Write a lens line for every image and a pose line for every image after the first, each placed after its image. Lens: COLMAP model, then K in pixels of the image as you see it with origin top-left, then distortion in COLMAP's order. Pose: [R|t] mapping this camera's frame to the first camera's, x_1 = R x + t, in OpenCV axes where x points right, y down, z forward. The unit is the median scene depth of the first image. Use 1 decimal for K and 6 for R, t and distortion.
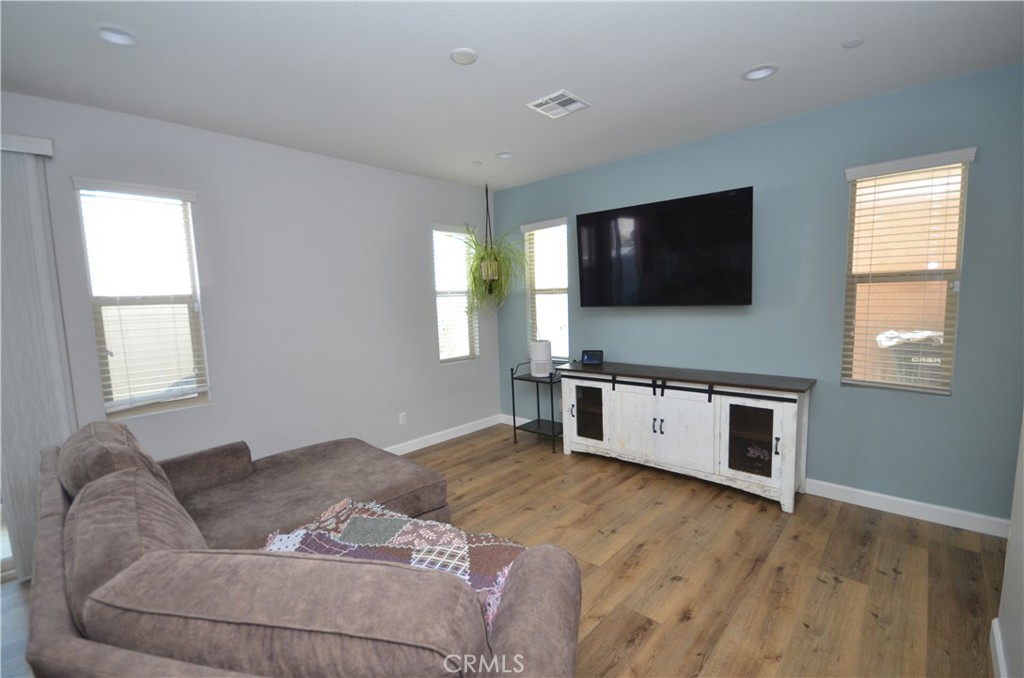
lens RADIAL K [[450.1, 0, 520.4], [0, 450.1, 343.9], [0, 0, 1]] dist [-0.000242, -0.002363]
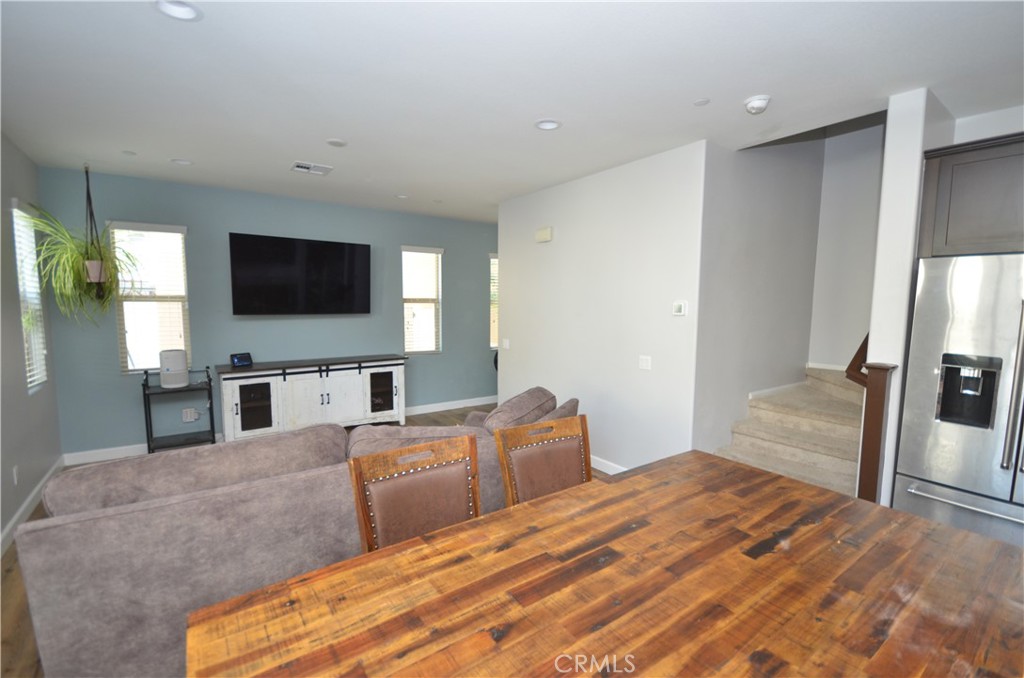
lens RADIAL K [[450.1, 0, 516.0], [0, 450.1, 342.3], [0, 0, 1]] dist [-0.000242, -0.002363]
pose [[0.194913, -0.048538, 0.979619, -0.899173], [0.089830, 0.995460, 0.031450, 0.014190], [-0.976698, 0.081869, 0.198388, 0.116293]]
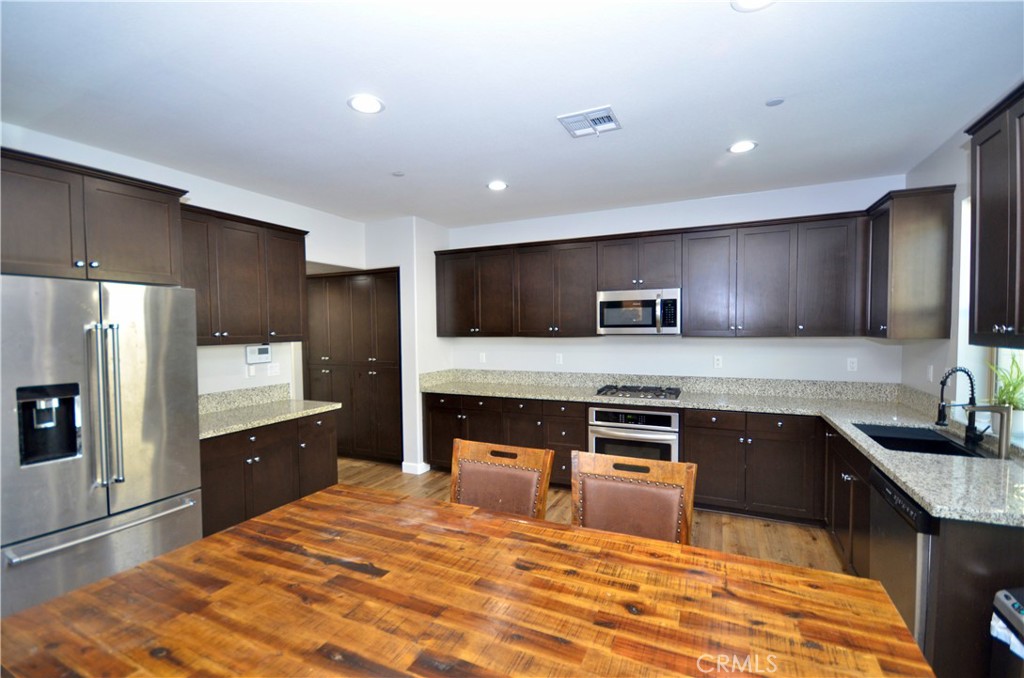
lens RADIAL K [[450.1, 0, 512.9], [0, 450.1, 341.8], [0, 0, 1]] dist [-0.000242, -0.002363]
pose [[-0.949157, 0.056173, -0.309751, -0.580594], [0.010521, 0.989061, 0.147129, -0.021705], [0.314627, 0.136390, -0.939366, 0.329190]]
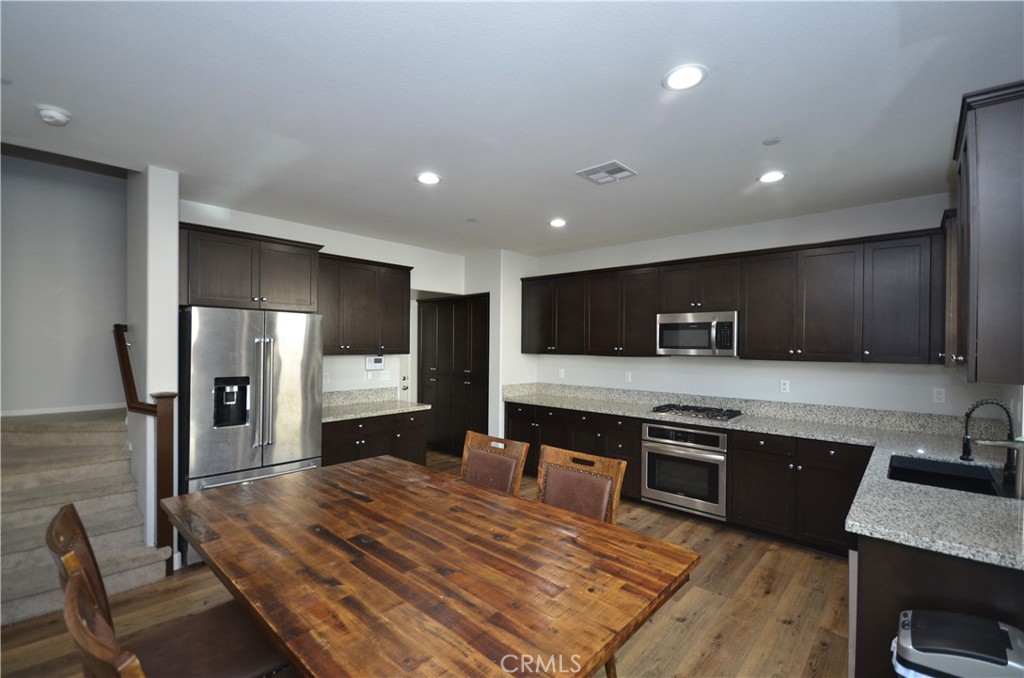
lens RADIAL K [[450.1, 0, 513.1], [0, 450.1, 341.9], [0, 0, 1]] dist [-0.000242, -0.002363]
pose [[-0.999549, 0.026880, -0.013357, -0.734667], [0.025337, 0.994183, 0.104683, -0.038744], [0.016093, 0.104297, -0.994416, 0.501153]]
